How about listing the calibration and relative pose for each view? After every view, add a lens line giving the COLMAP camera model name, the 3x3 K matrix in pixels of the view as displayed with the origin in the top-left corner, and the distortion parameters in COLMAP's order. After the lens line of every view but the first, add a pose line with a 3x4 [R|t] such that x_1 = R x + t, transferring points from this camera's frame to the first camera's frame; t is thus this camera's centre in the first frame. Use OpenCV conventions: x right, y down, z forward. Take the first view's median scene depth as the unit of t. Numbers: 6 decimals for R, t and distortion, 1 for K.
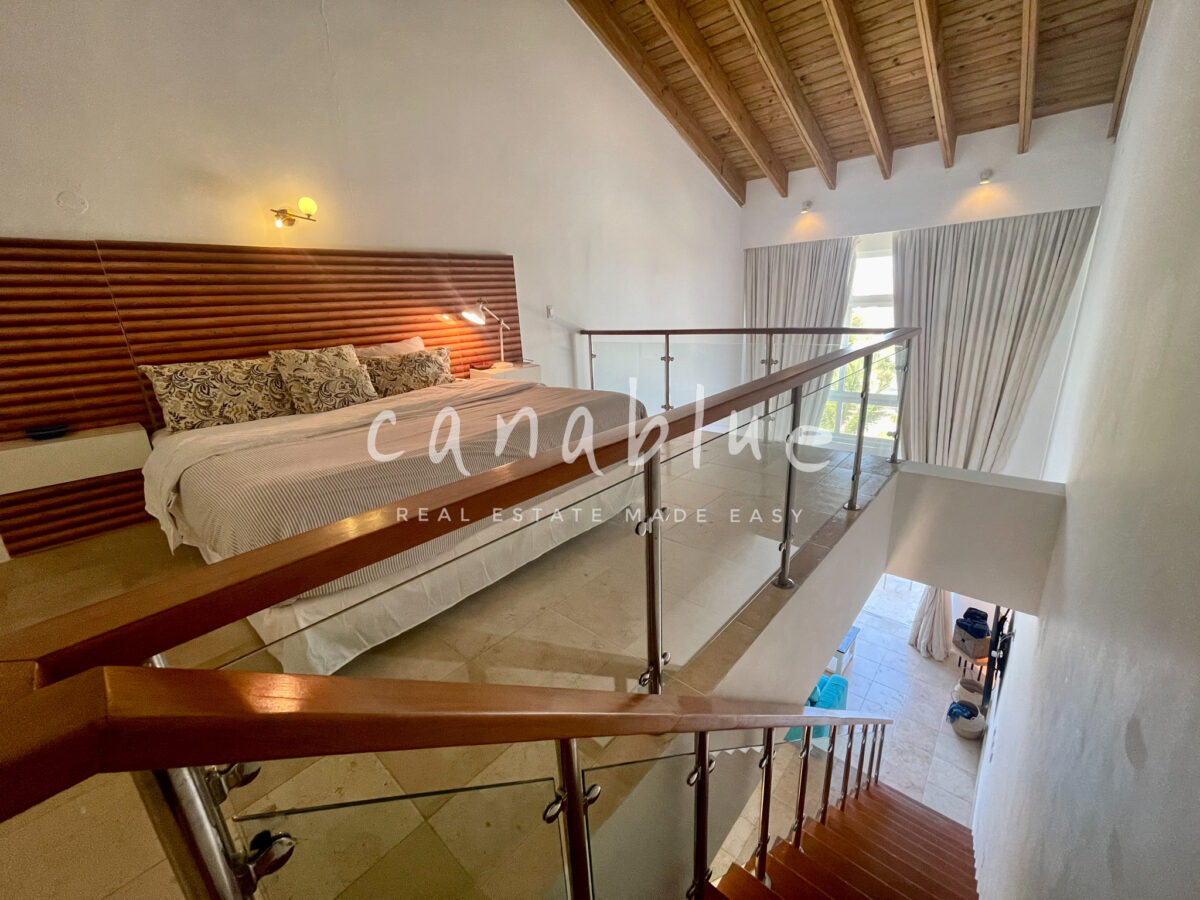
lens RADIAL K [[486.1, 0, 600.0], [0, 486.1, 450.0], [0, 0, 1]] dist [0.000036, 0.000135]
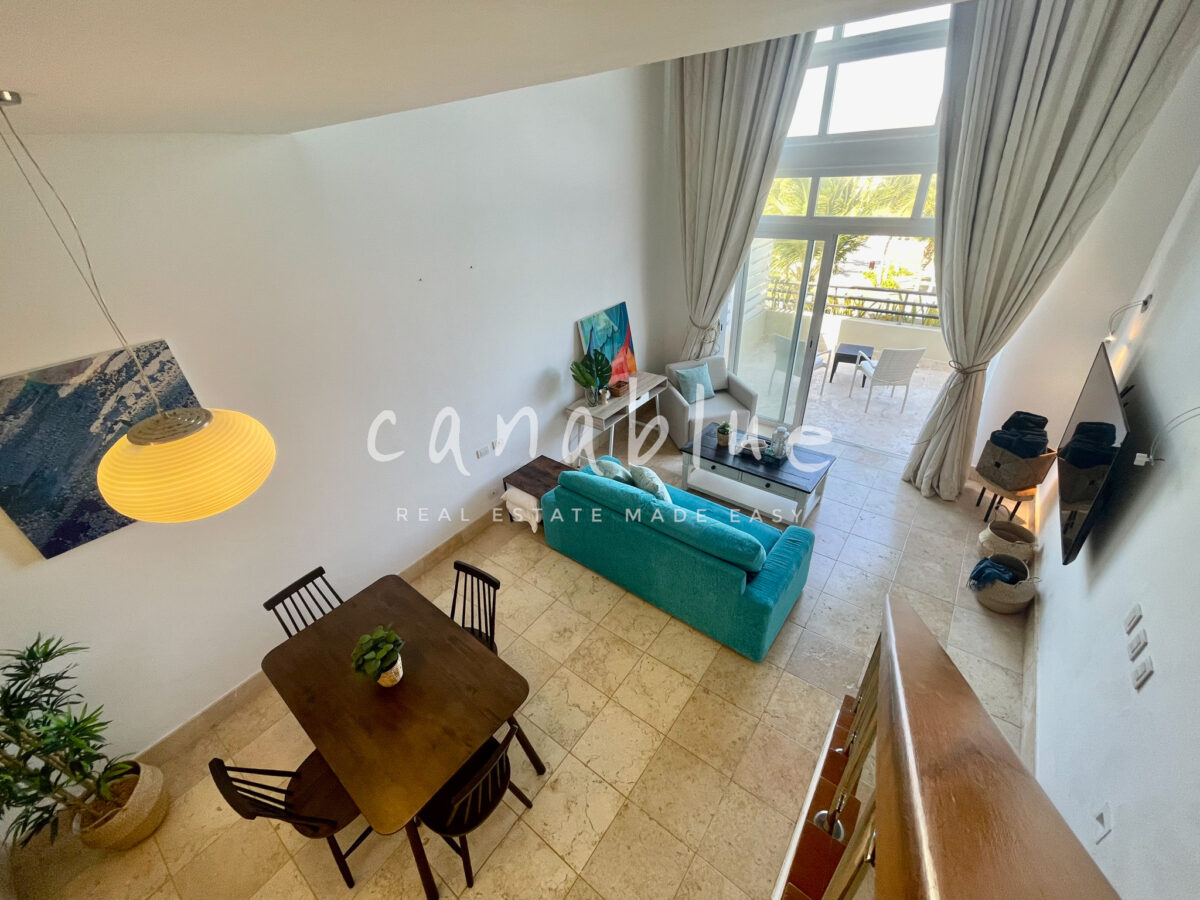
lens RADIAL K [[486.1, 0, 600.0], [0, 486.1, 450.0], [0, 0, 1]] dist [0.000036, 0.000135]
pose [[0.996624, -0.038452, 0.072535, 0.191353], [0.020809, 0.972997, 0.229879, 0.210509], [-0.079416, -0.227594, 0.970512, 0.425136]]
